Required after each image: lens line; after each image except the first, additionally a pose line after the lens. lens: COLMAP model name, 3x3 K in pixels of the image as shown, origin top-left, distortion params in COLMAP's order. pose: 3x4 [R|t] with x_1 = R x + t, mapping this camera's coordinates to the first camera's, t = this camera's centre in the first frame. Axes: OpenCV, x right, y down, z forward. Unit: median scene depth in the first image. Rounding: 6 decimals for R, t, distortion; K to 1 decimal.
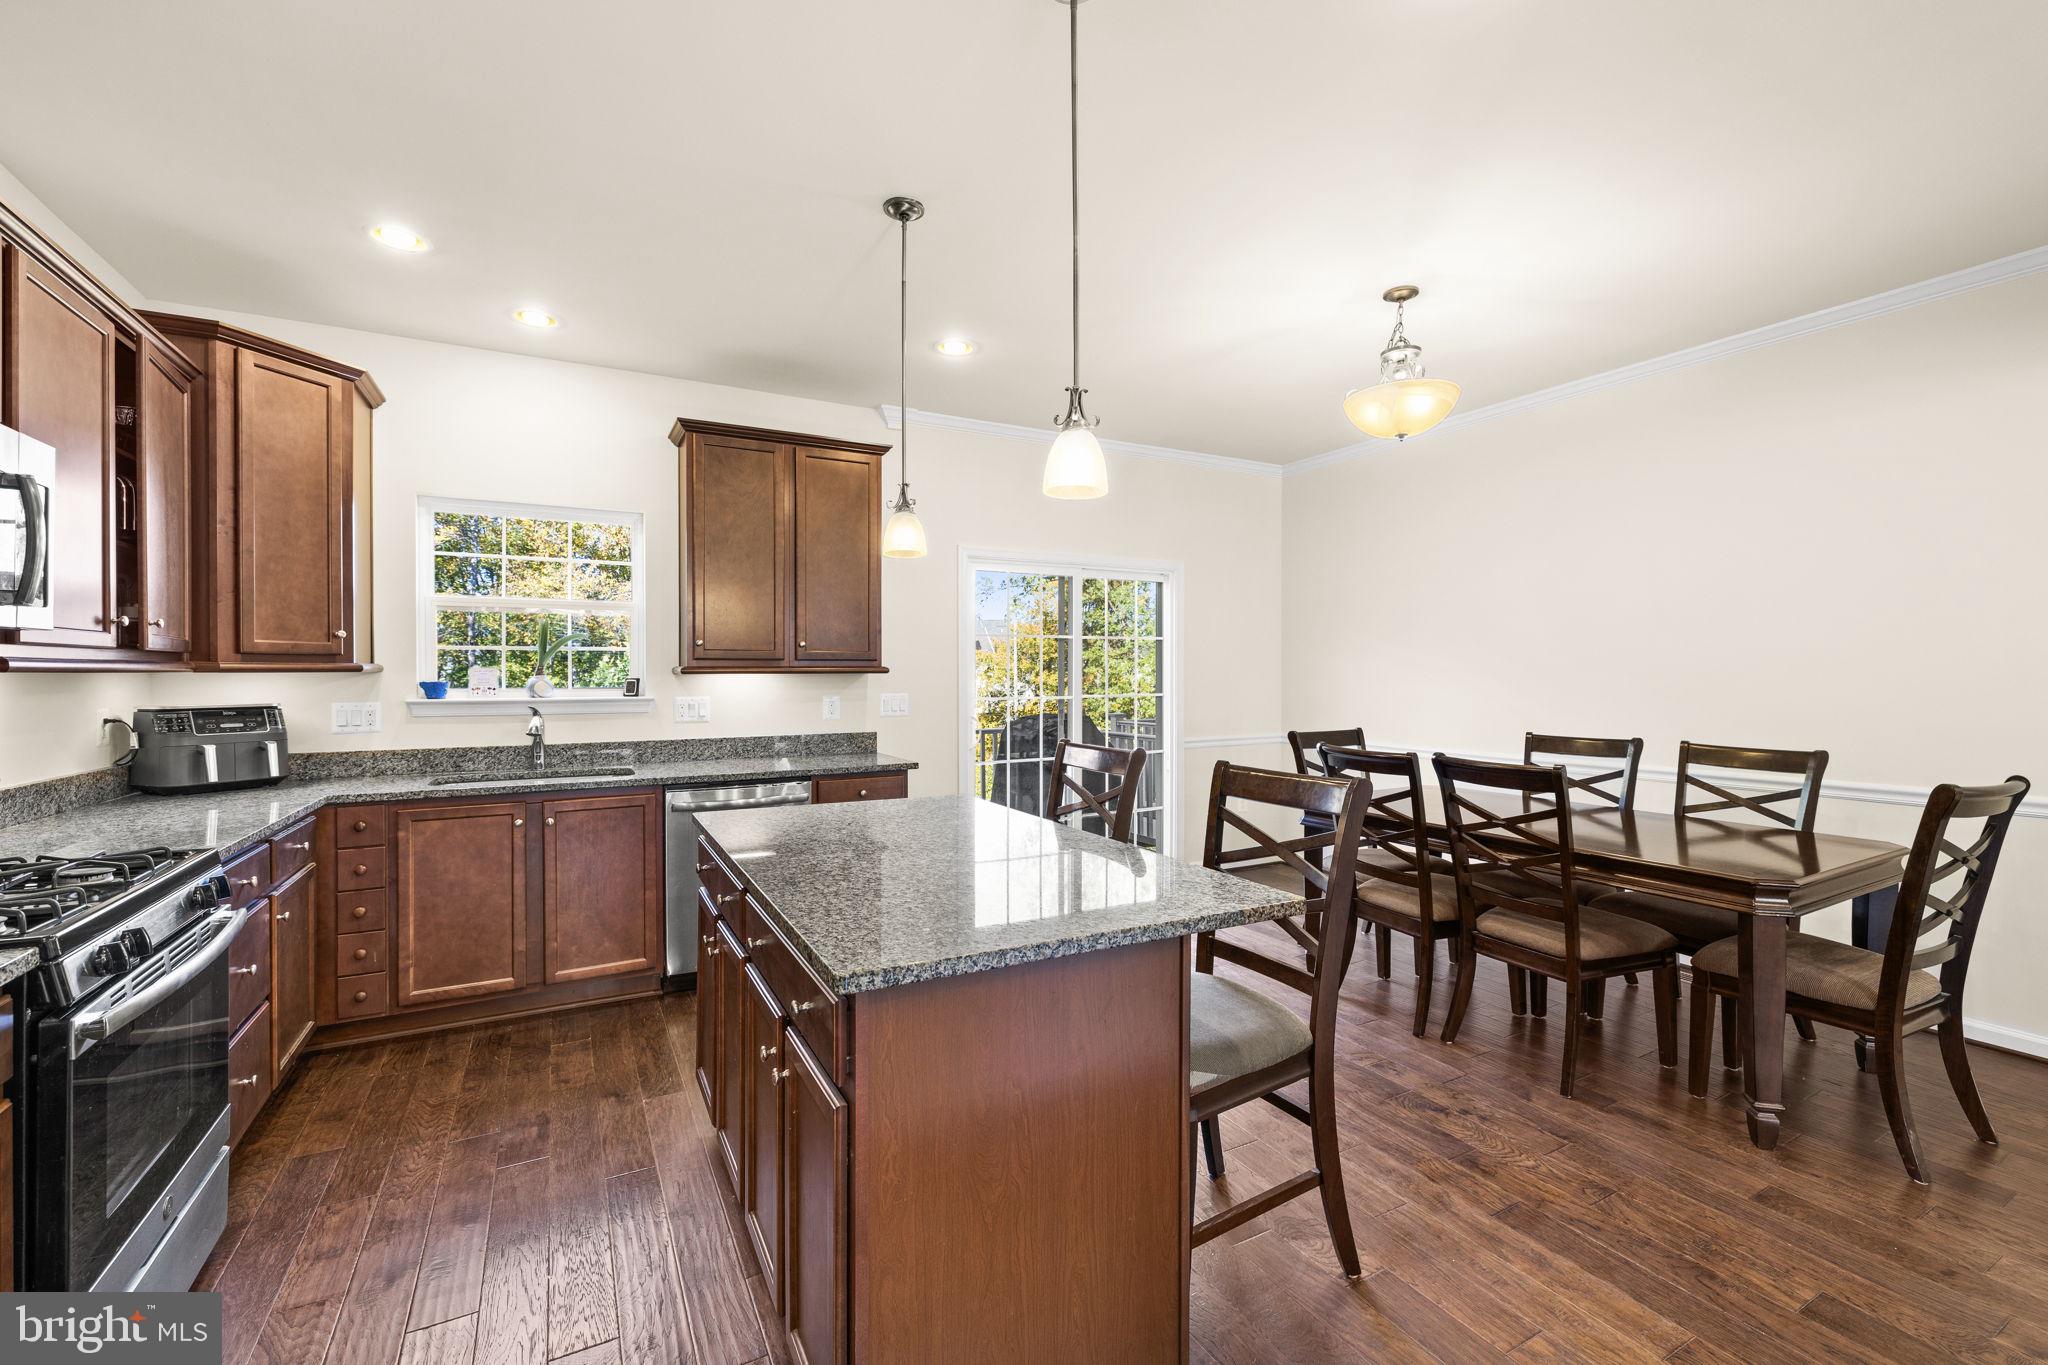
lens RADIAL K [[858.5, 0, 1021.0], [0, 858.5, 677.0], [0, 0, 1]] dist [0.001167, 0.000047]
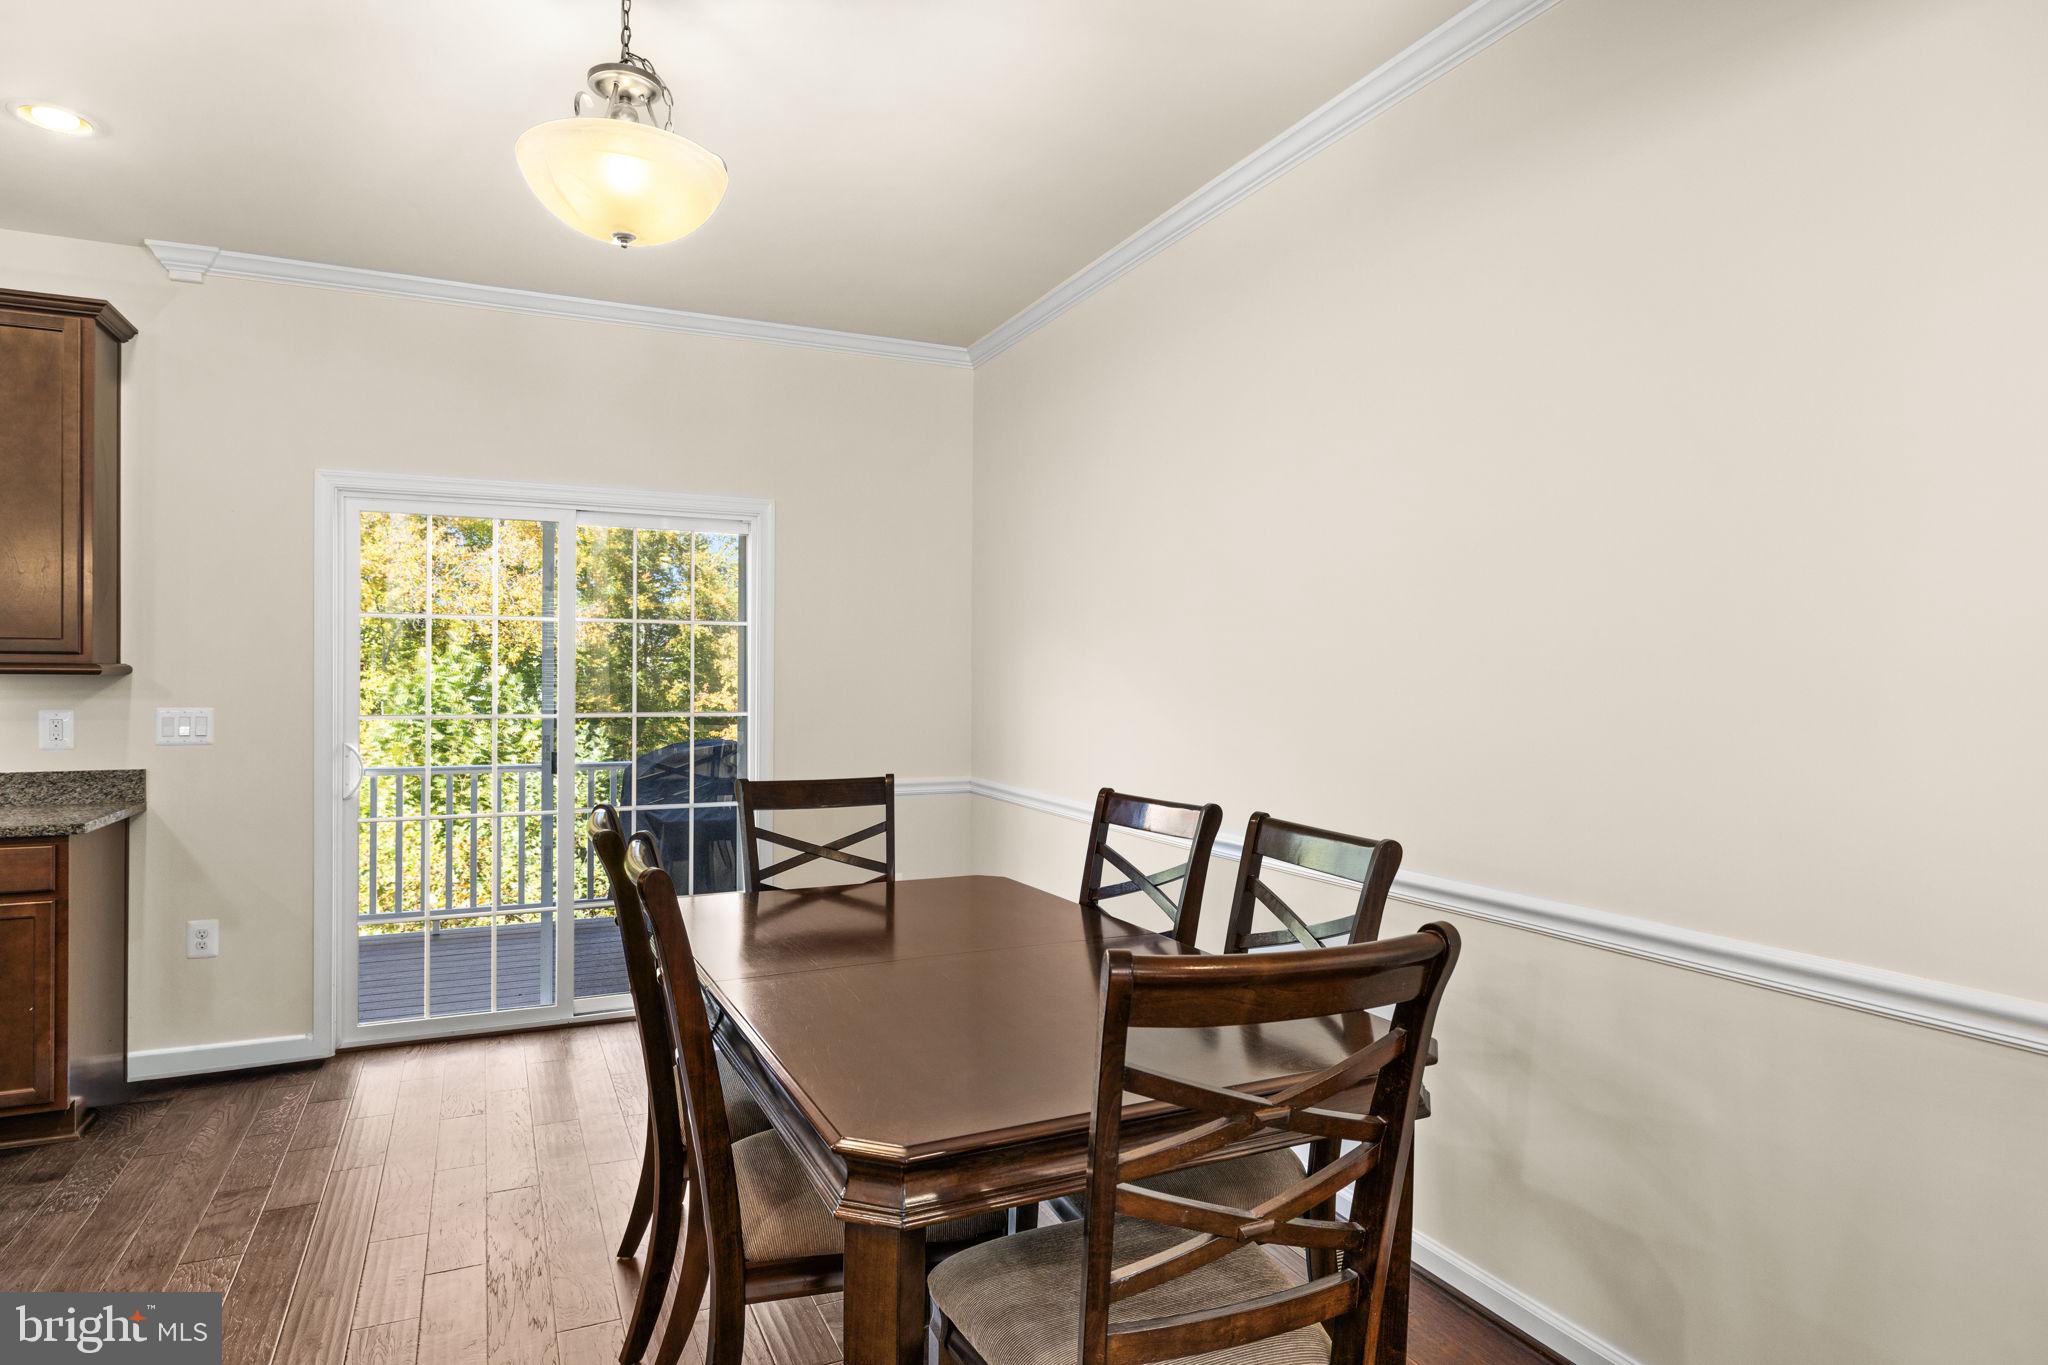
lens RADIAL K [[1152.4, 0, 1024.0], [0, 1152.4, 682.5], [0, 0, 1]] dist [-0.002139, -0.001368]
pose [[0.998393, 0.008460, -0.056034, 0.715701], [-0.008480, 0.999964, -0.000114, -0.005528], [0.056031, 0.000589, 0.998429, 0.290234]]
